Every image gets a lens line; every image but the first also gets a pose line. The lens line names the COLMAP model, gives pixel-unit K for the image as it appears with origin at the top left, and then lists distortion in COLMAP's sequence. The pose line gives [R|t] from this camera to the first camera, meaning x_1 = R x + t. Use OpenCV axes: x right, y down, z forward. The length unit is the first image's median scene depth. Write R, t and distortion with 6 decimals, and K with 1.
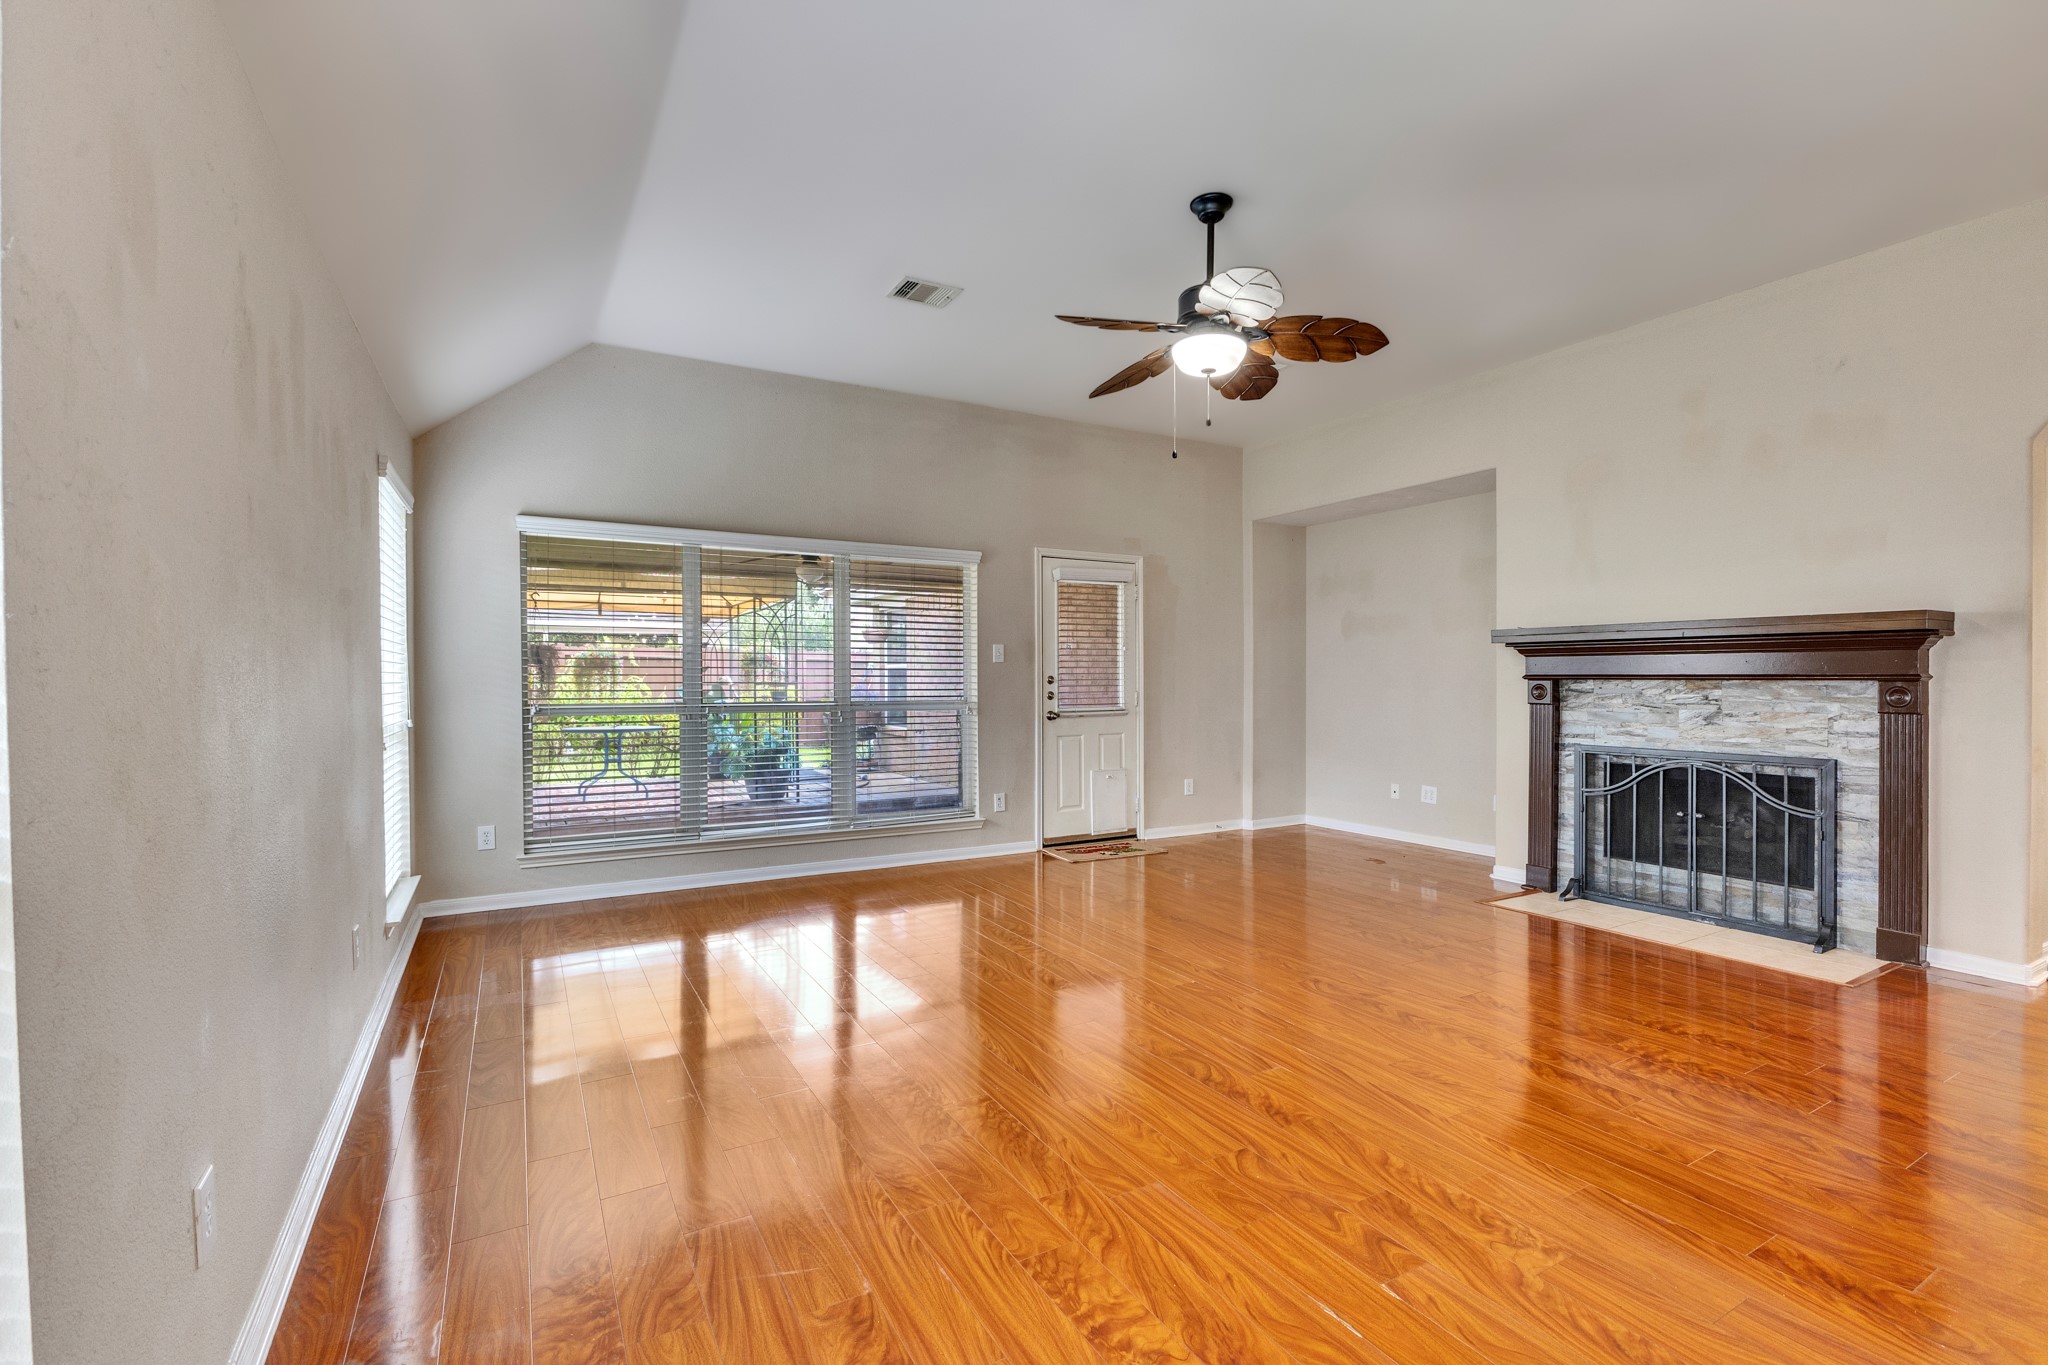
lens RADIAL K [[909.7, 0, 1026.4], [0, 909.7, 678.3], [0, 0, 1]] dist [-0.008956, -0.000713]
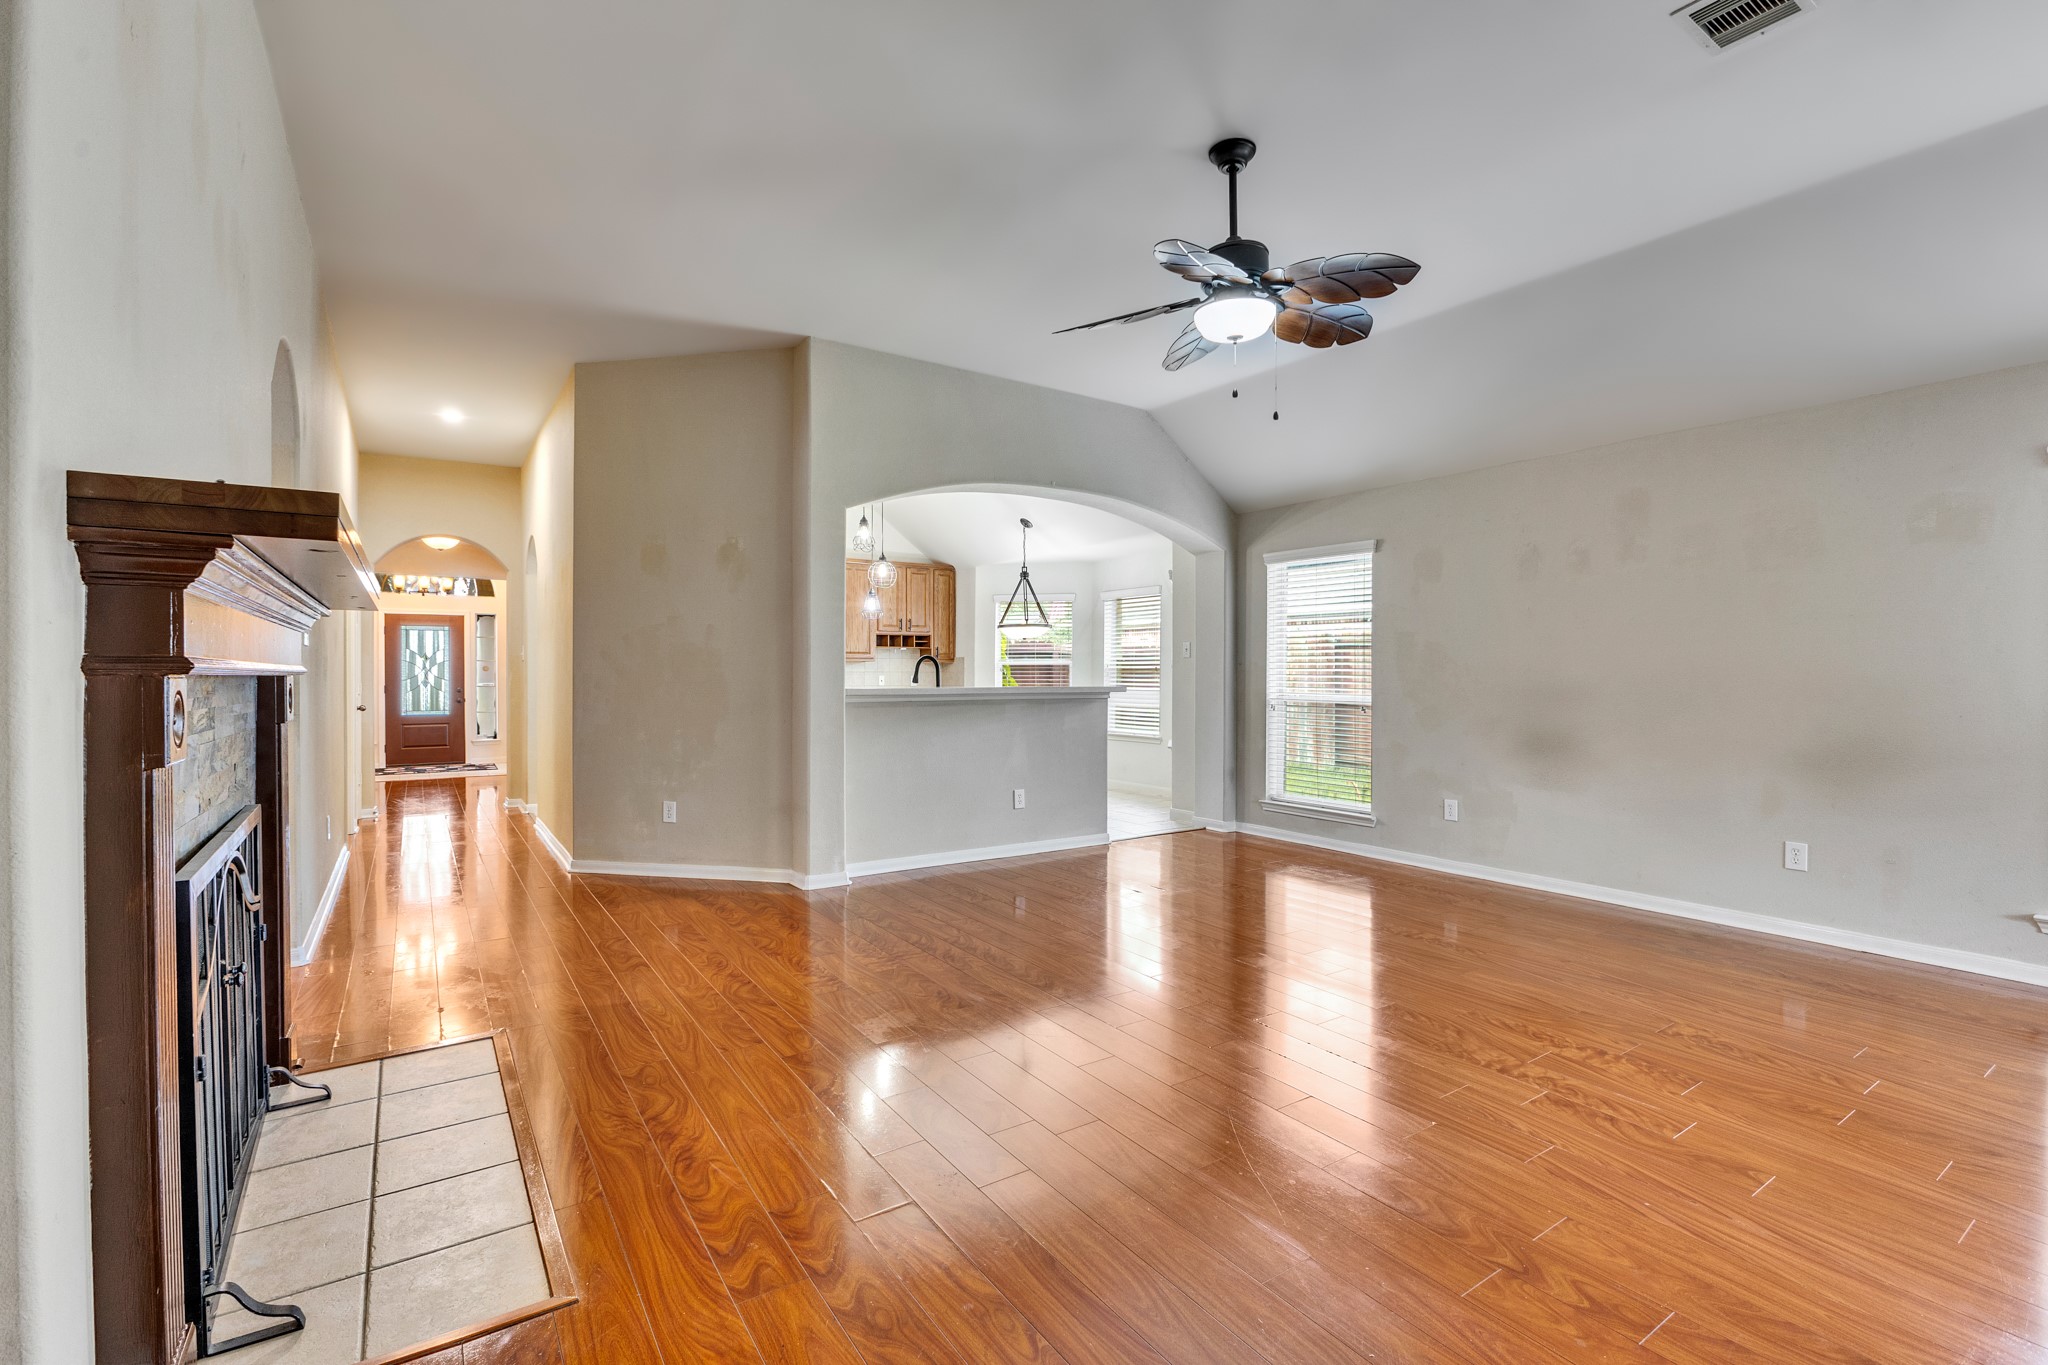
lens RADIAL K [[910.7, 0, 1023.3], [0, 910.7, 677.4], [0, 0, 1]] dist [-0.007079, 0.000036]
pose [[-0.997154, 0.001057, -0.075380, 0.374887], [0.000522, 0.999975, 0.007113, -0.001020], [0.075386, 0.007054, -0.997129, 1.473255]]
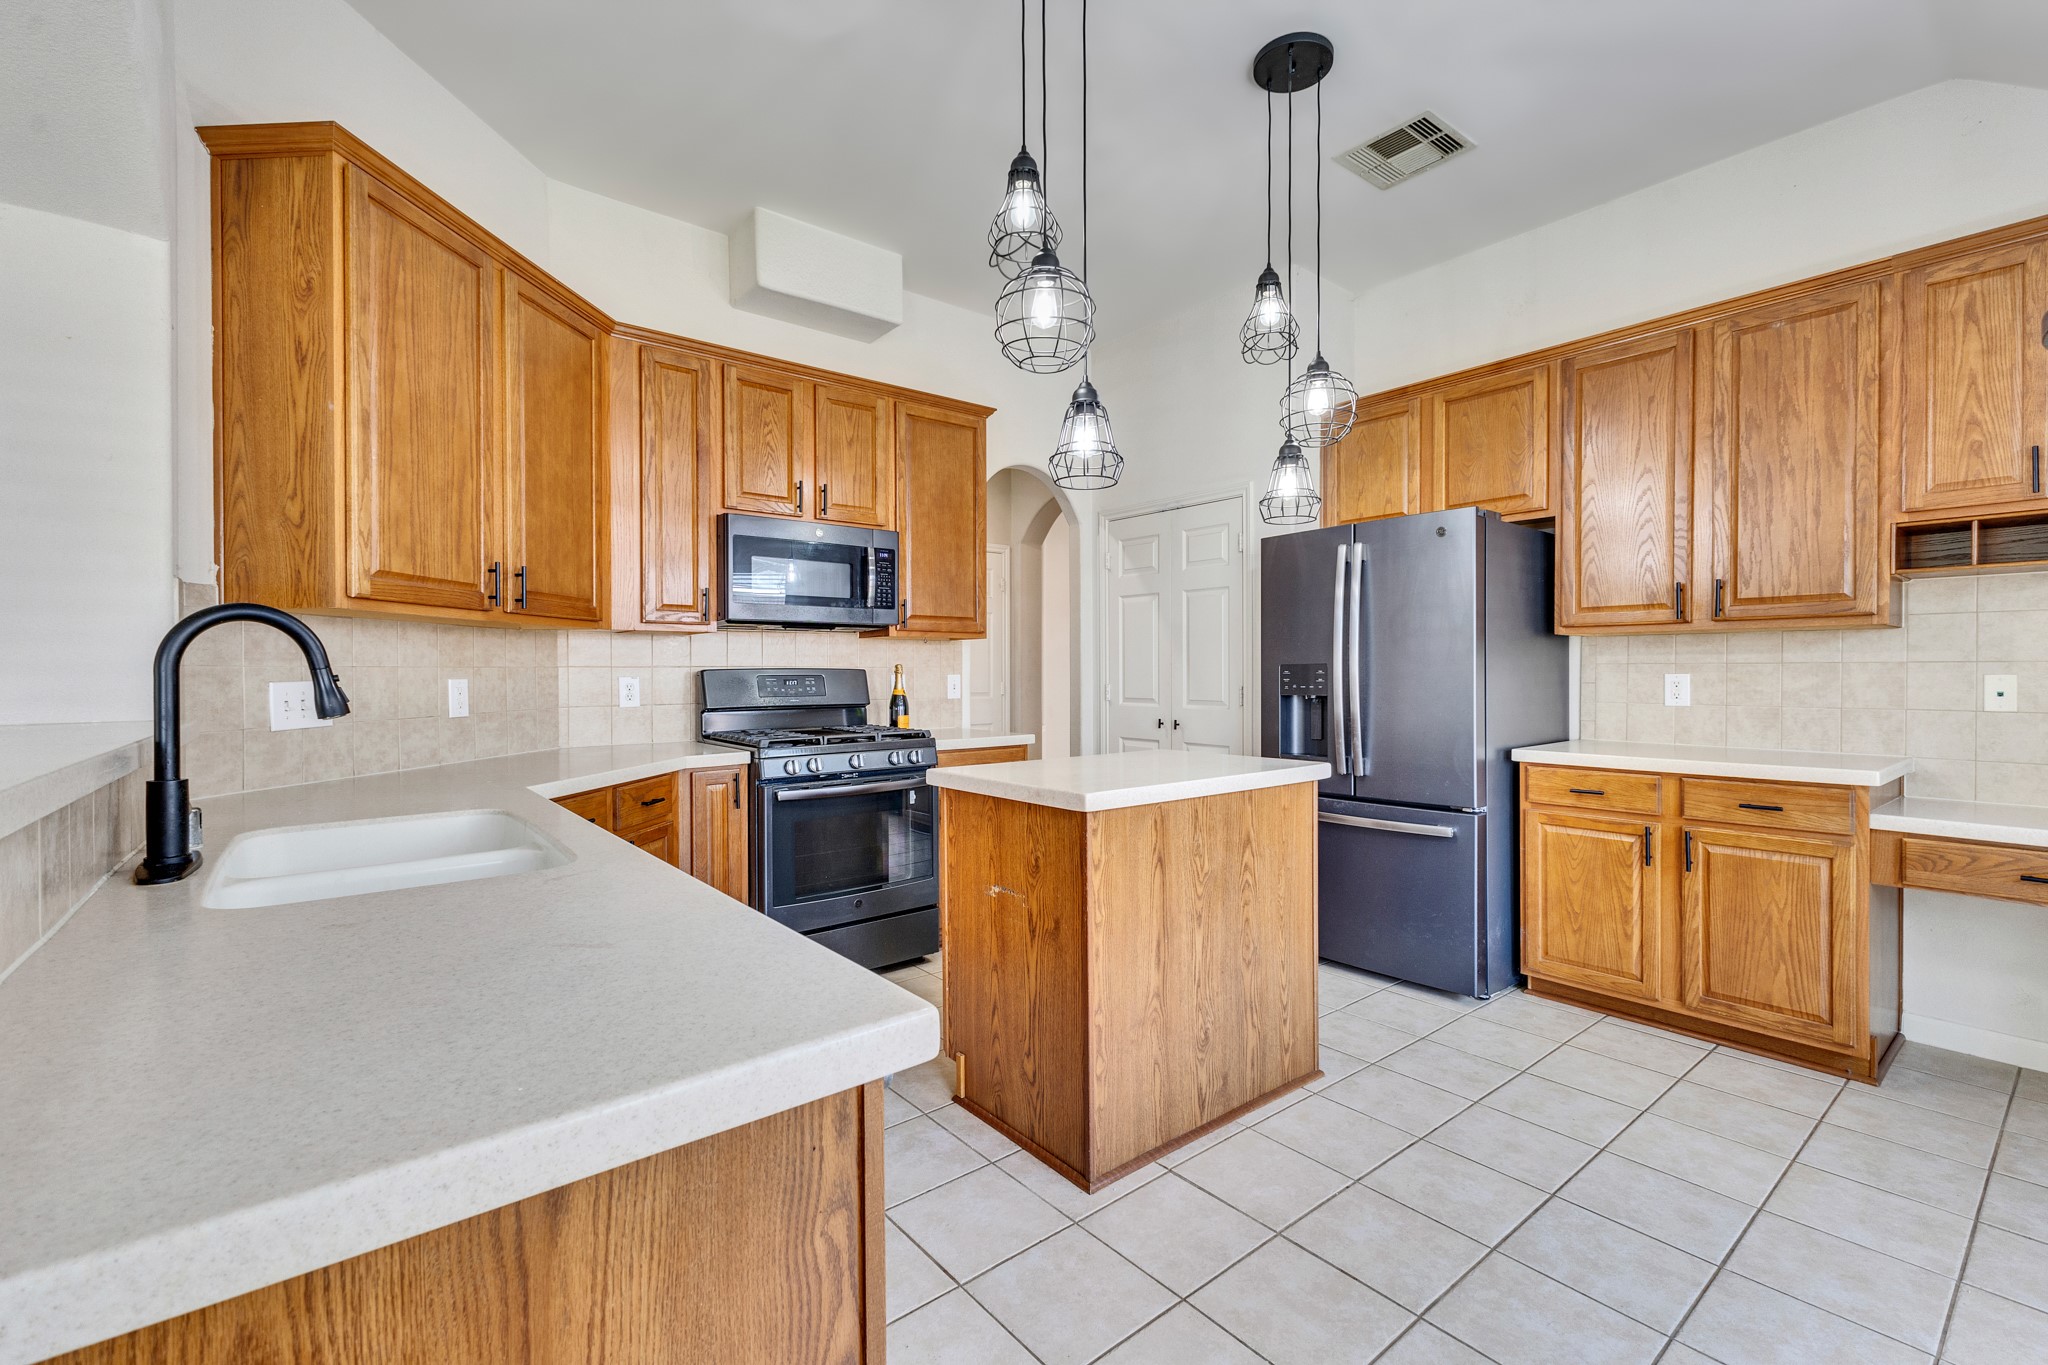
lens RADIAL K [[880.3, 0, 1024.0], [0, 880.3, 682.5], [0, 0, 1]] dist [0.012991, 0.000238]
pose [[-0.159790, -0.011050, 0.987089, 0.067655], [0.009565, 0.999873, 0.012741, 0.001811], [-0.987105, 0.011478, -0.159664, -0.073922]]
